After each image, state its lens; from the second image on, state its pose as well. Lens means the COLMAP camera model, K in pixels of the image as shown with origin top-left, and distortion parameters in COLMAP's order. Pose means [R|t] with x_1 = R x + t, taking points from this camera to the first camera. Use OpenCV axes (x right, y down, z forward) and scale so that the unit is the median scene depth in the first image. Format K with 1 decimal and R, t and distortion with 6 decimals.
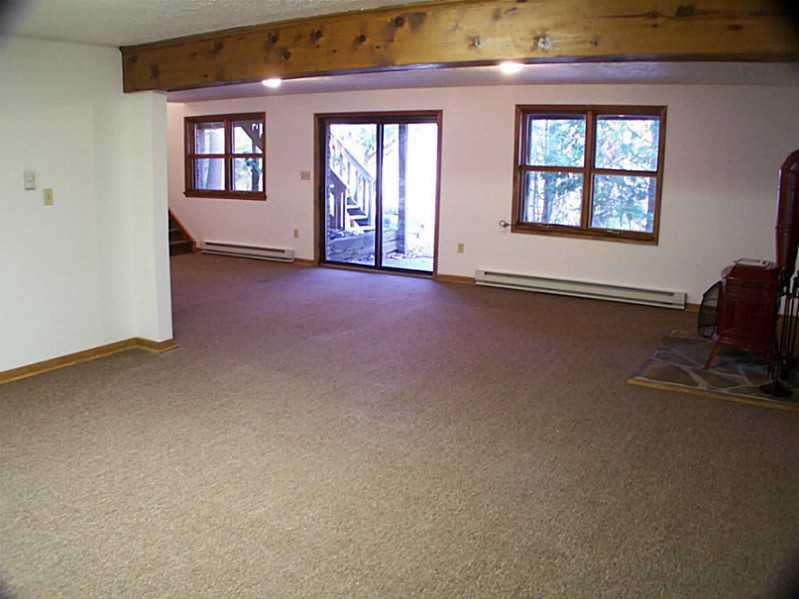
lens RADIAL K [[693.6, 0, 396.7], [0, 693.6, 304.1], [0, 0, 1]] dist [-0.238626, 0.094654]
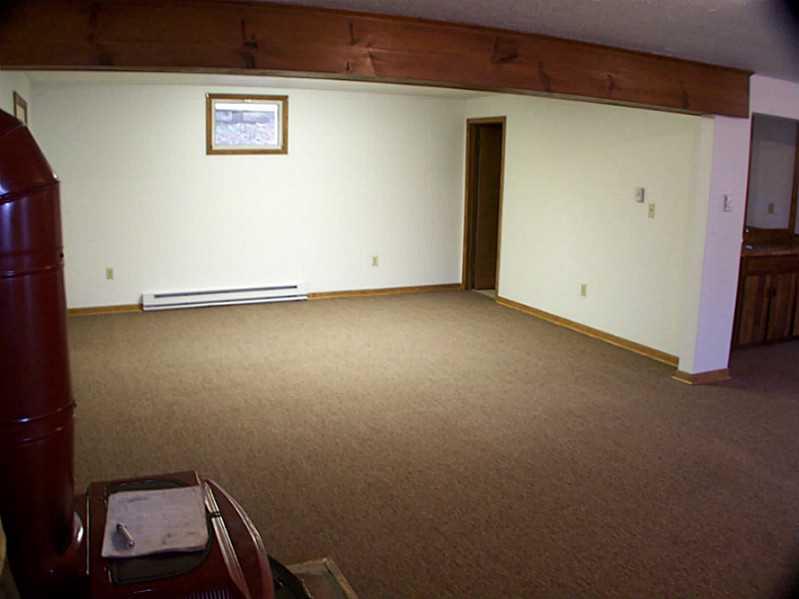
lens RADIAL K [[693.6, 0, 396.7], [0, 693.6, 304.1], [0, 0, 1]] dist [-0.238626, 0.094654]
pose [[-0.557485, 0.142003, -0.817952, 0.800681], [-0.203570, 0.931800, 0.300513, -0.292877], [0.804842, 0.334042, -0.490557, 1.345398]]
